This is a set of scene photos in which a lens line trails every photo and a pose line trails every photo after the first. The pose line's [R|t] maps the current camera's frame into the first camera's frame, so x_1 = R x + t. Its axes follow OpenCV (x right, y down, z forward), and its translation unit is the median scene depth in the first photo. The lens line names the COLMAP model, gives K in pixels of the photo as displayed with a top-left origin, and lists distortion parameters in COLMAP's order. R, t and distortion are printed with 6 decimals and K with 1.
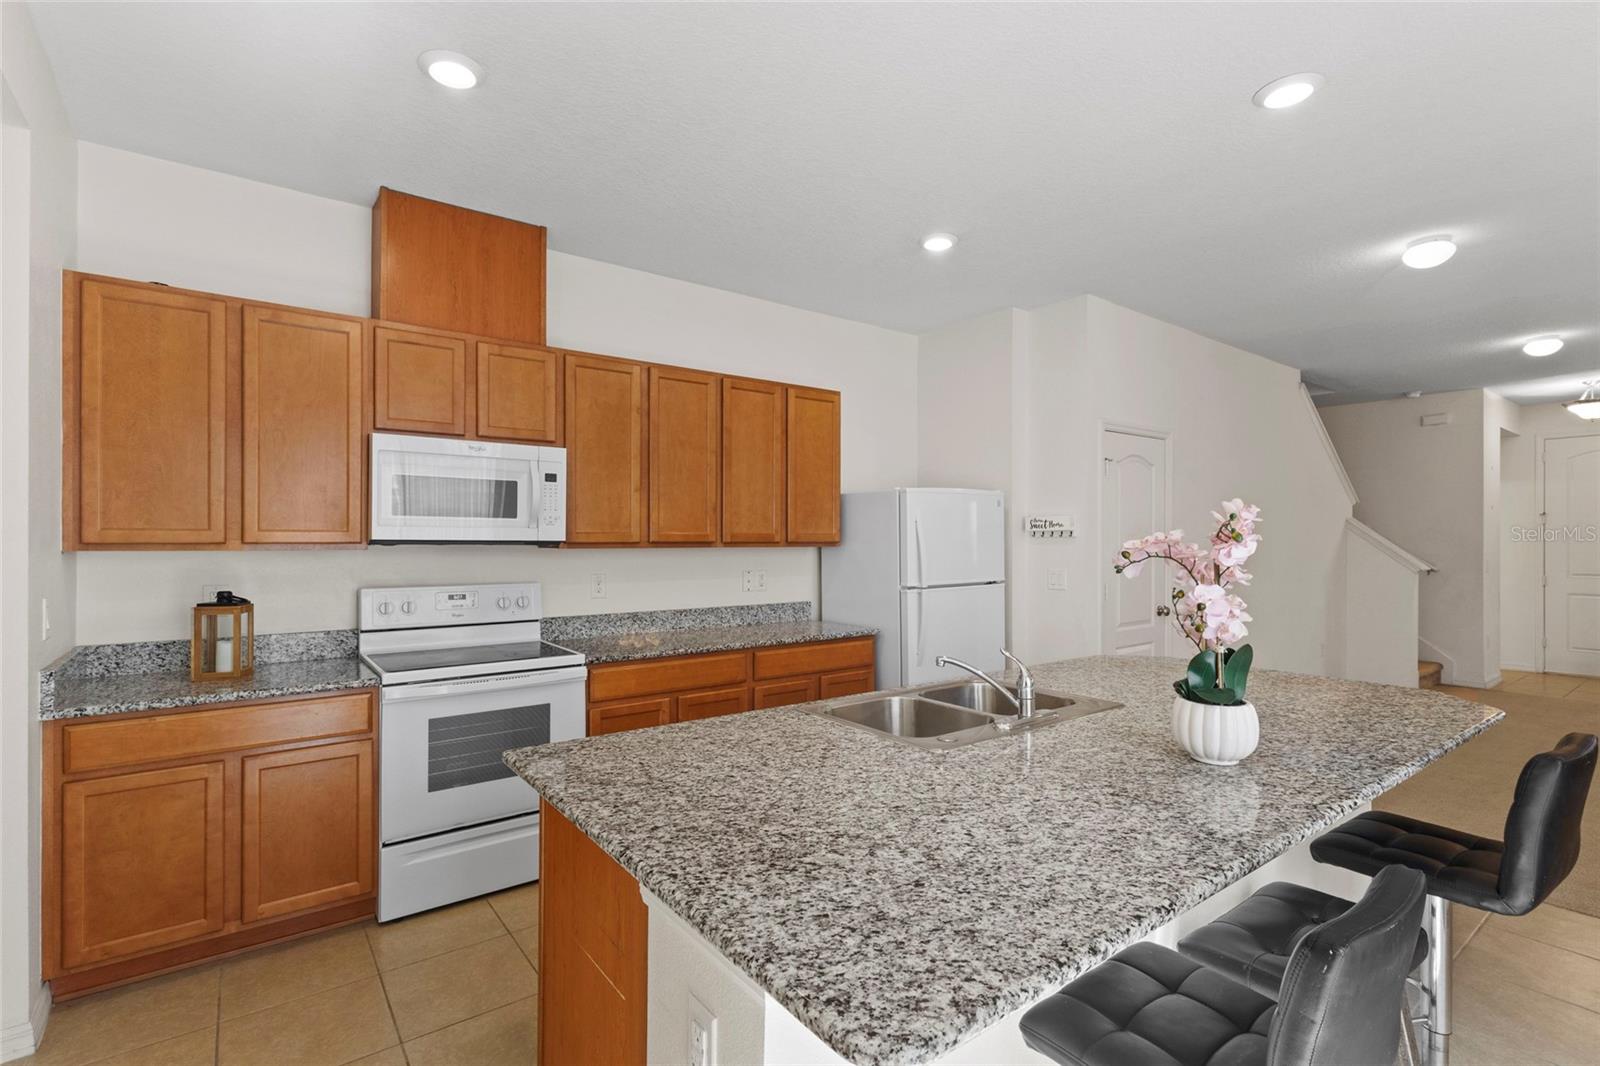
lens RADIAL K [[736.7, 0, 778.0], [0, 736.7, 546.5], [0, 0, 1]] dist [0.001038, 0.000668]
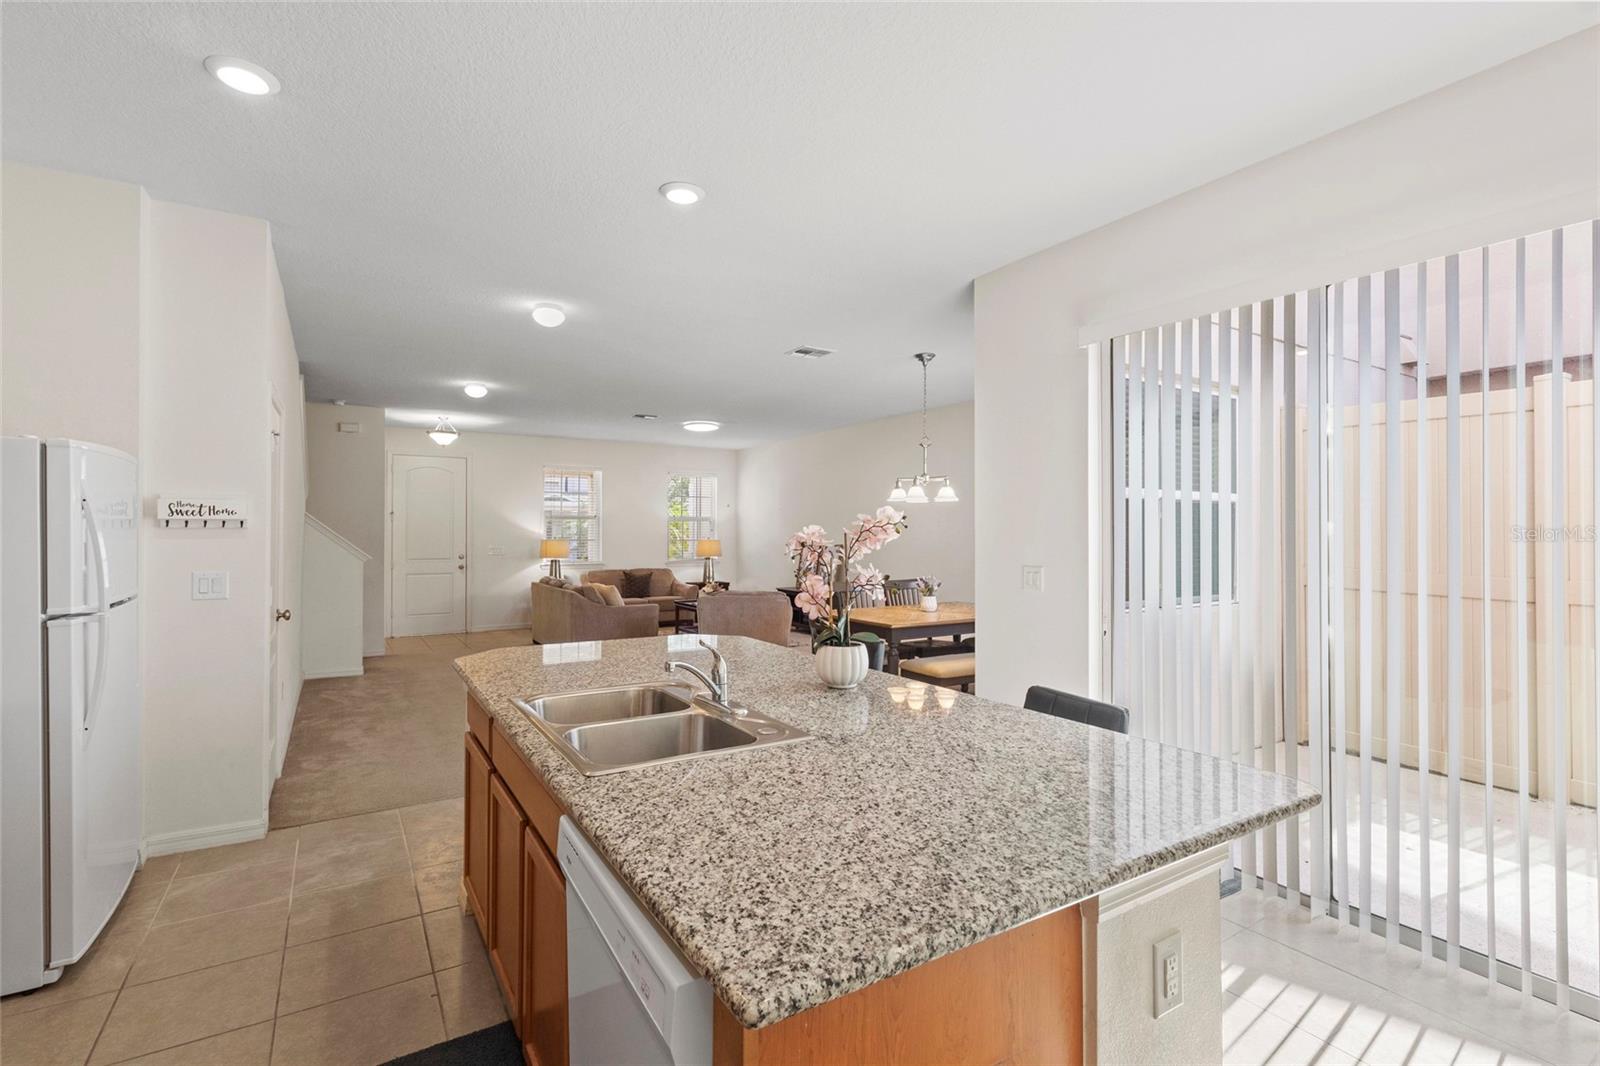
lens RADIAL K [[736.7, 0, 805.5], [0, 736.7, 532.0], [0, 0, 1]] dist [0.001038, 0.000668]
pose [[0.066223, 0.003215, 0.997800, -0.881653], [0.008402, 0.999958, -0.003779, -0.004242], [-0.997769, 0.008634, 0.066193, 1.020207]]
